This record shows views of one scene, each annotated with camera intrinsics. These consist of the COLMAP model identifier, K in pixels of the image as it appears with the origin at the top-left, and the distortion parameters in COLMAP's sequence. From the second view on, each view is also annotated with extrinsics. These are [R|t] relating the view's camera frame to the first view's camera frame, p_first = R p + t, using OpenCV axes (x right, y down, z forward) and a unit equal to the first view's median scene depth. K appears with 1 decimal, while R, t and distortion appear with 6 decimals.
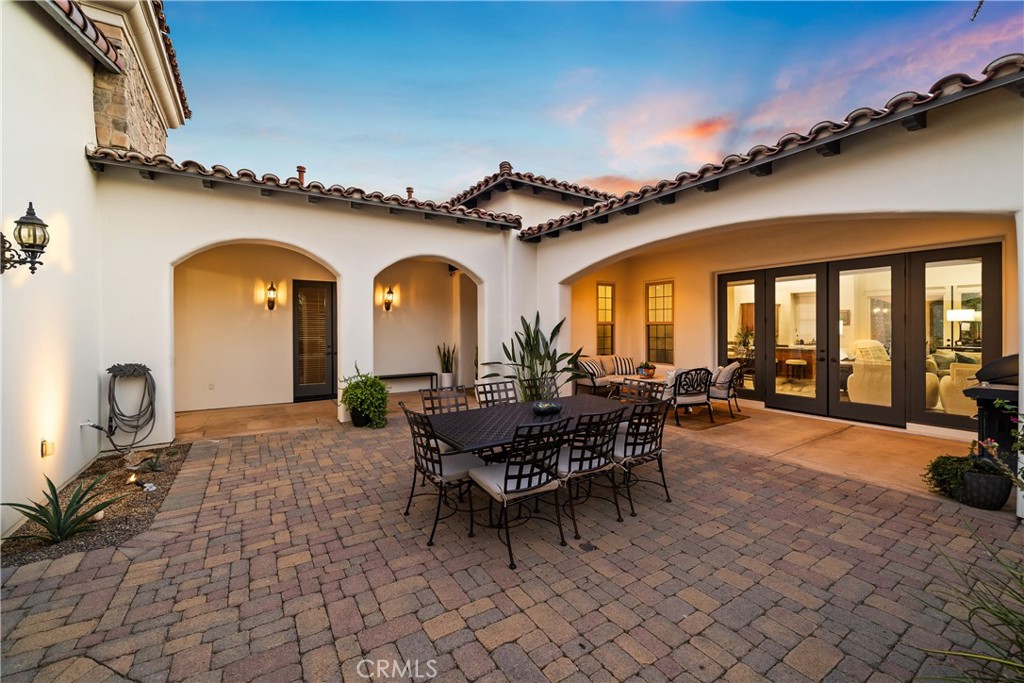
lens RADIAL K [[399.7, 0, 504.6], [0, 399.7, 329.7], [0, 0, 1]] dist [0.001006, 0.000066]
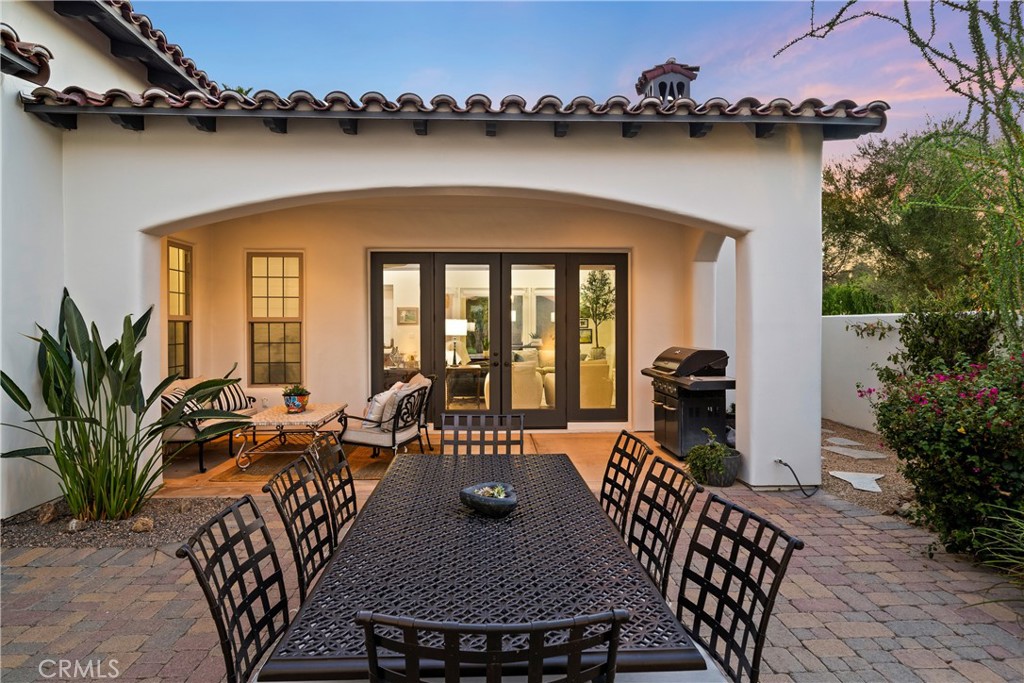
lens RADIAL K [[568.7, 0, 510.1], [0, 568.7, 325.1], [0, 0, 1]] dist [0.000087, 0.001665]
pose [[0.507571, 0.005158, 0.861594, -0.276615], [0.003365, 0.999963, -0.007969, 0.000048], [-0.861603, 0.006944, 0.507535, 0.382628]]
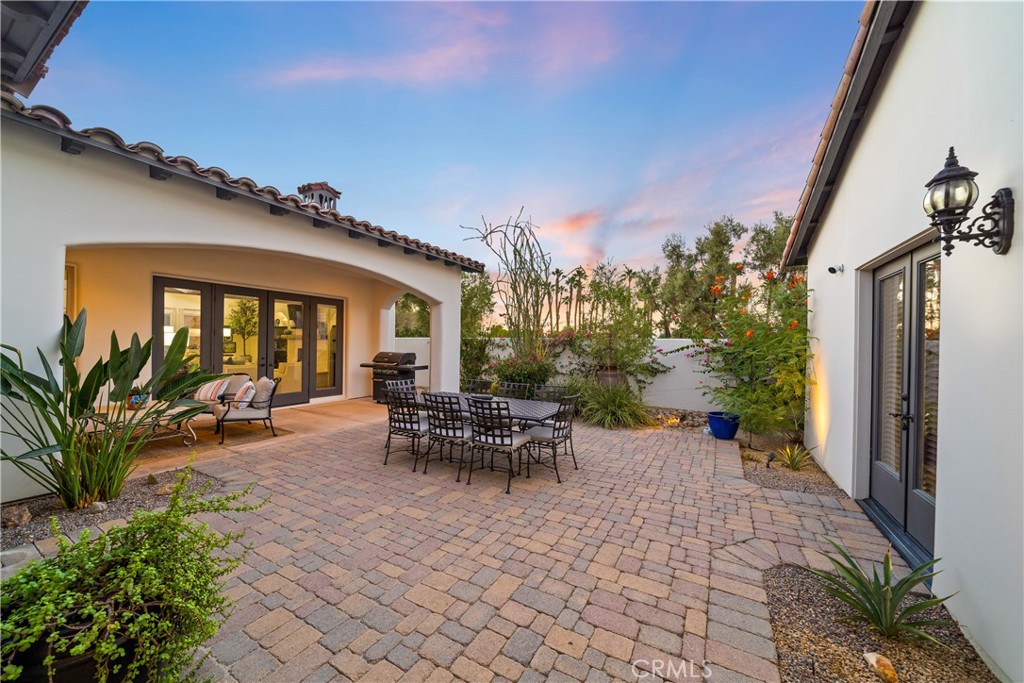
lens RADIAL K [[376.3, 0, 498.1], [0, 376.3, 347.4], [0, 0, 1]] dist [-0.000326, -0.000040]
pose [[-0.451229, -0.008076, 0.892372, -0.692817], [-0.006325, 0.999963, 0.005852, 0.005803], [-0.892386, -0.003003, -0.451263, 0.960083]]
